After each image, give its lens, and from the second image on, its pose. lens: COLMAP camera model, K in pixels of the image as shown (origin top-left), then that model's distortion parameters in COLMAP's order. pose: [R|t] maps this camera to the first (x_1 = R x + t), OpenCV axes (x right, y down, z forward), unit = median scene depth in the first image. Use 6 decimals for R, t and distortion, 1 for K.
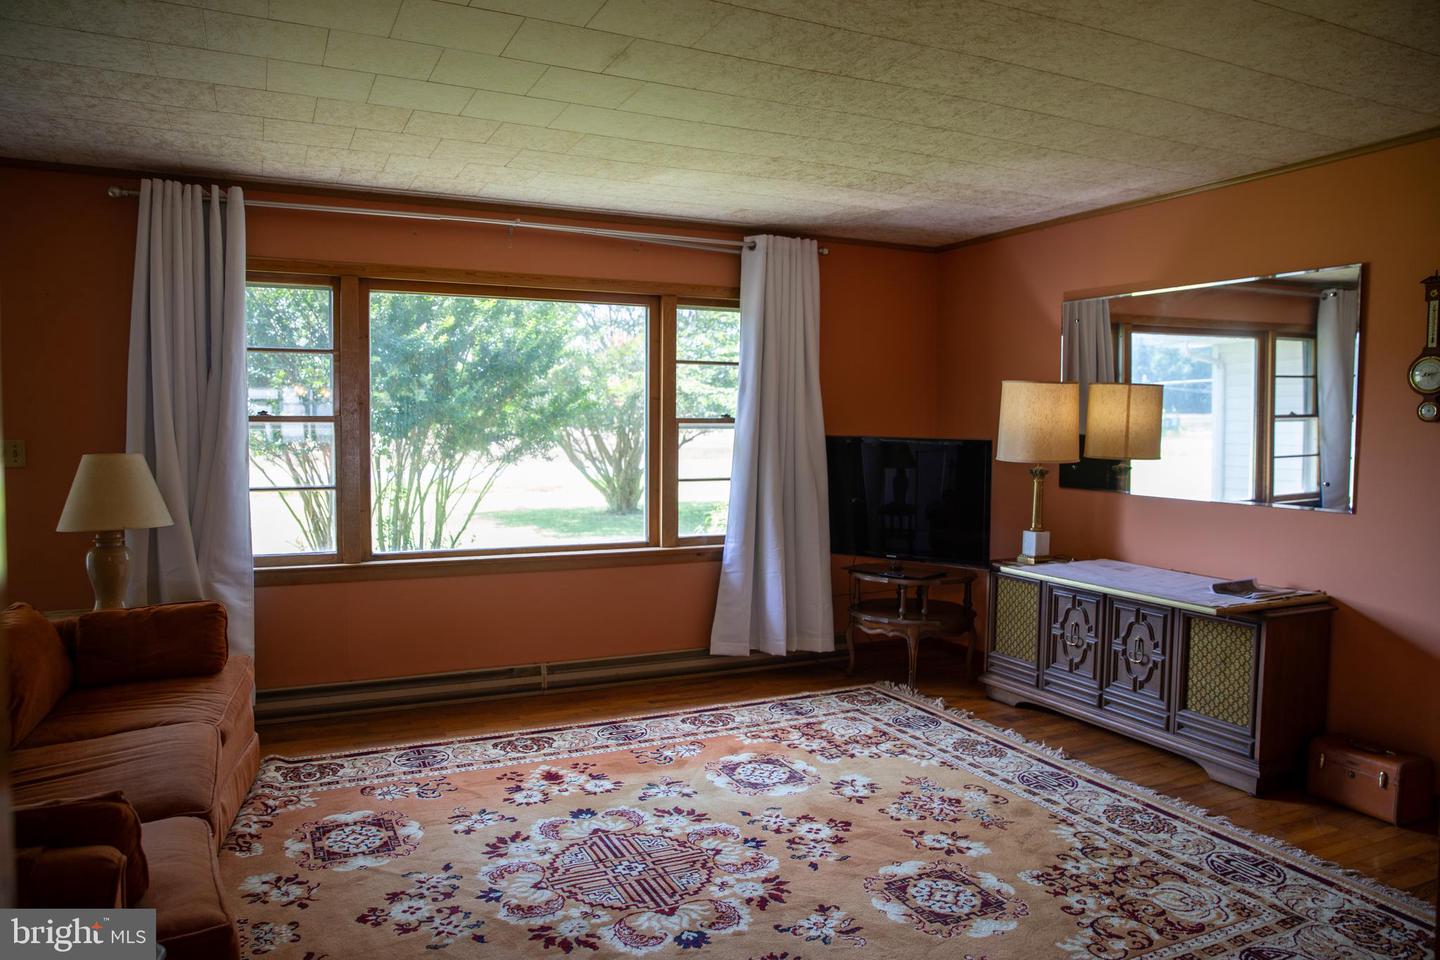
lens RADIAL K [[986.4, 0, 720.0], [0, 986.4, 480.0], [0, 0, 1]] dist [-0.103524, 0.084091]
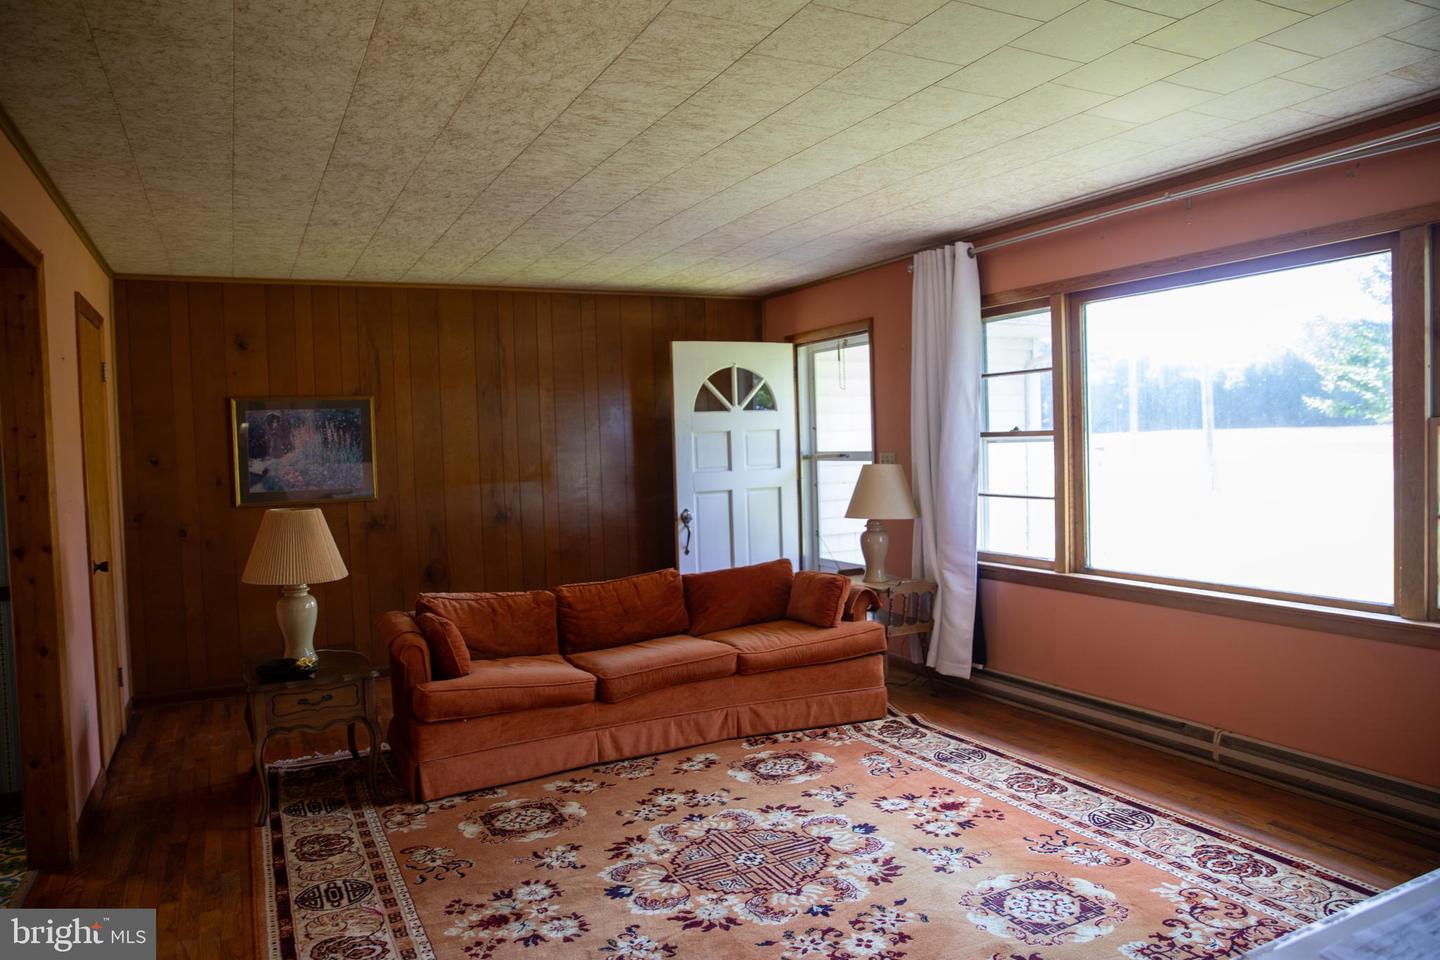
lens RADIAL K [[986.4, 0, 720.0], [0, 986.4, 480.0], [0, 0, 1]] dist [-0.103524, 0.084091]
pose [[0.018970, 0.031745, -0.999316, 0.769493], [-0.022475, 0.999257, 0.031317, -0.043239], [0.999567, 0.021866, 0.019669, 0.738774]]
